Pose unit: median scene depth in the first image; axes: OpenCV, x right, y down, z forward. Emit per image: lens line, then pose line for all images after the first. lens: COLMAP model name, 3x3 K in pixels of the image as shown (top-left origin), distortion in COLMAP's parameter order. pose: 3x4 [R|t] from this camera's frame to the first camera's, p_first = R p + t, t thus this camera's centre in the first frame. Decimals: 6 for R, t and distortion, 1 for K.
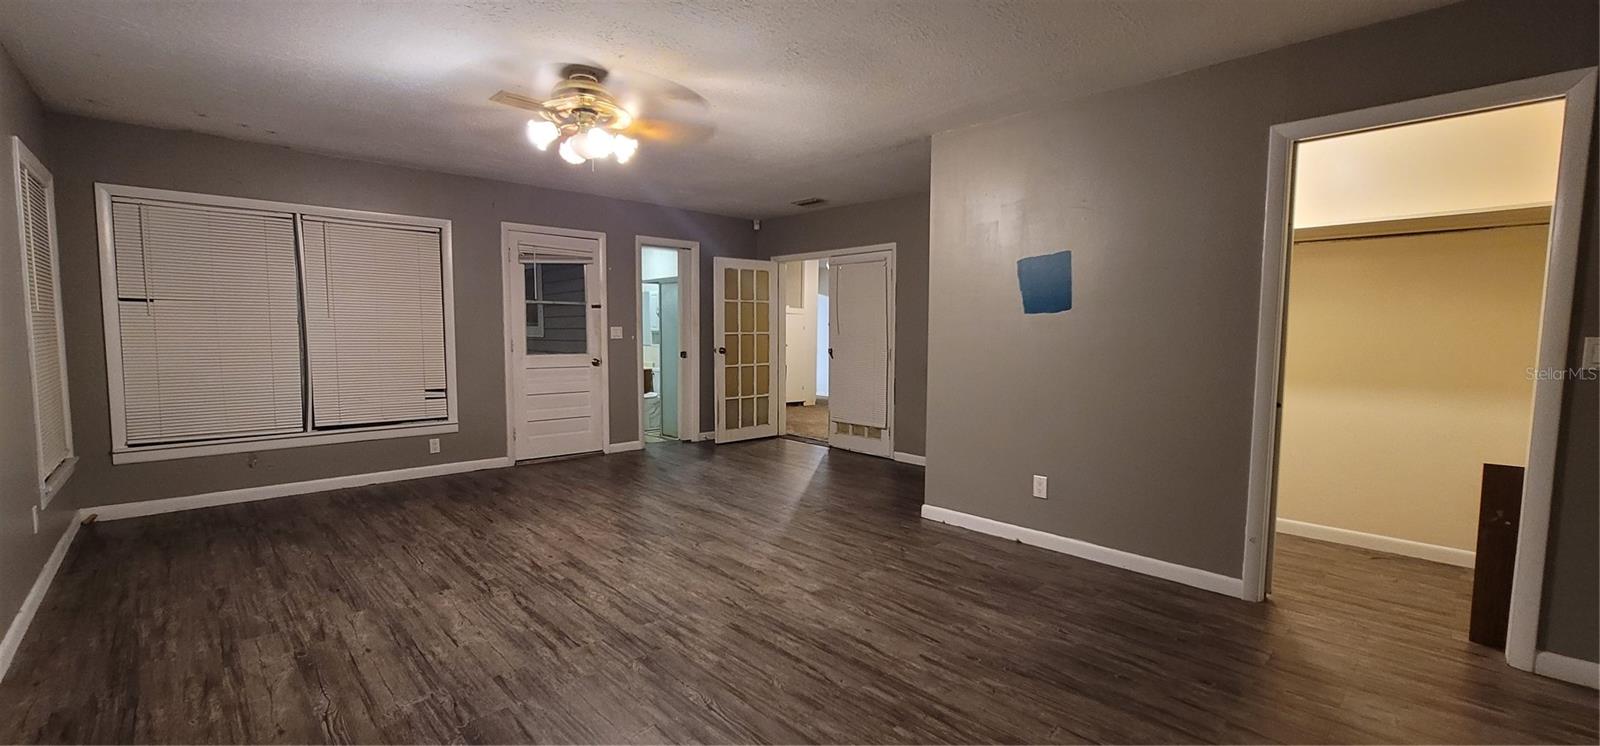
lens RADIAL K [[645.8, 0, 802.1], [0, 645.8, 375.8], [0, 0, 1]] dist [-0.002434, -0.000244]
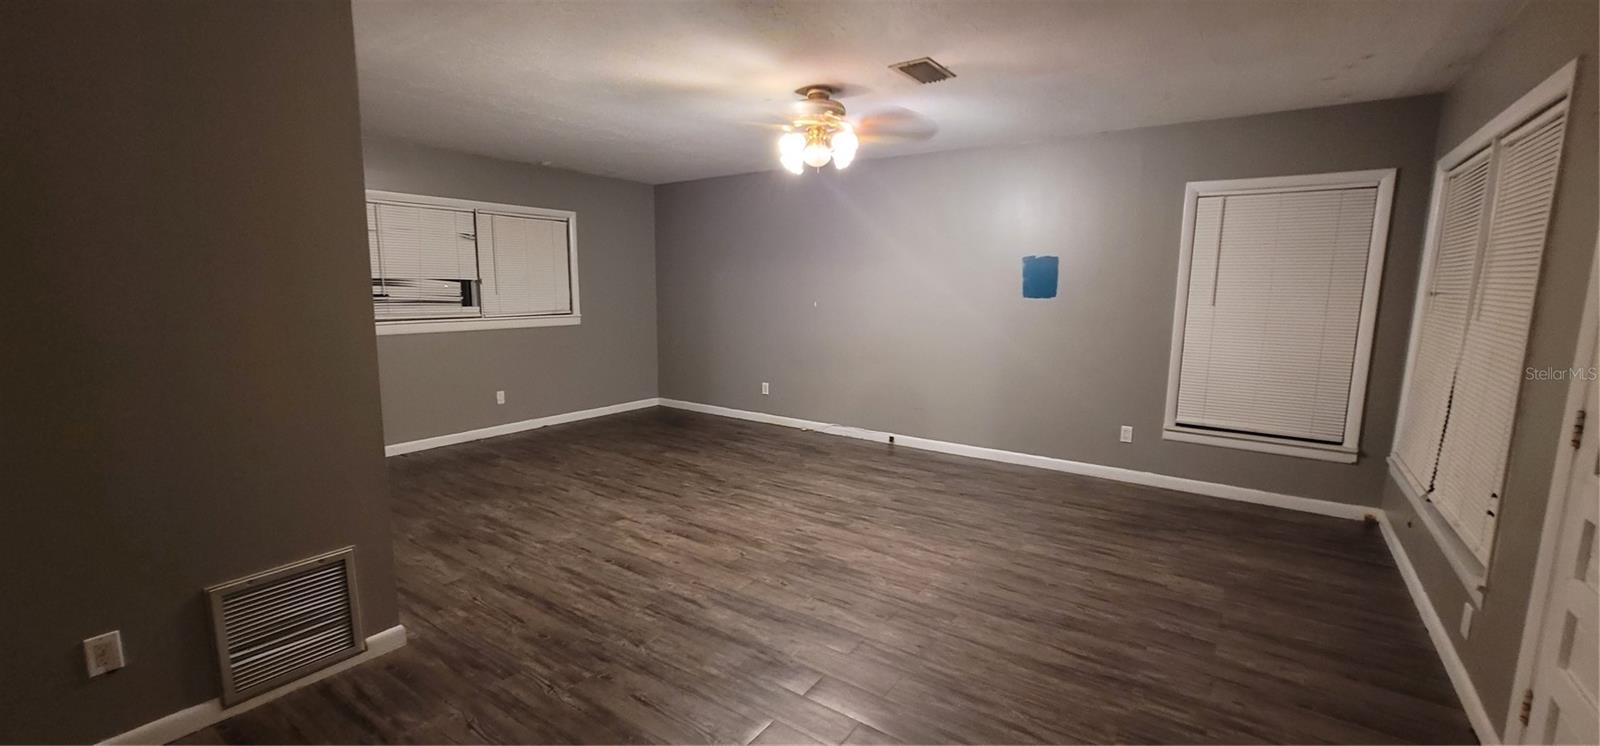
lens RADIAL K [[645.8, 0, 800.2], [0, 645.8, 379.5], [0, 0, 1]] dist [-0.002434, -0.000244]
pose [[-0.980844, 0.013840, -0.194300, -0.078203], [-0.029659, 0.975232, 0.219185, -0.213297], [0.192521, 0.220750, -0.956141, 2.111003]]
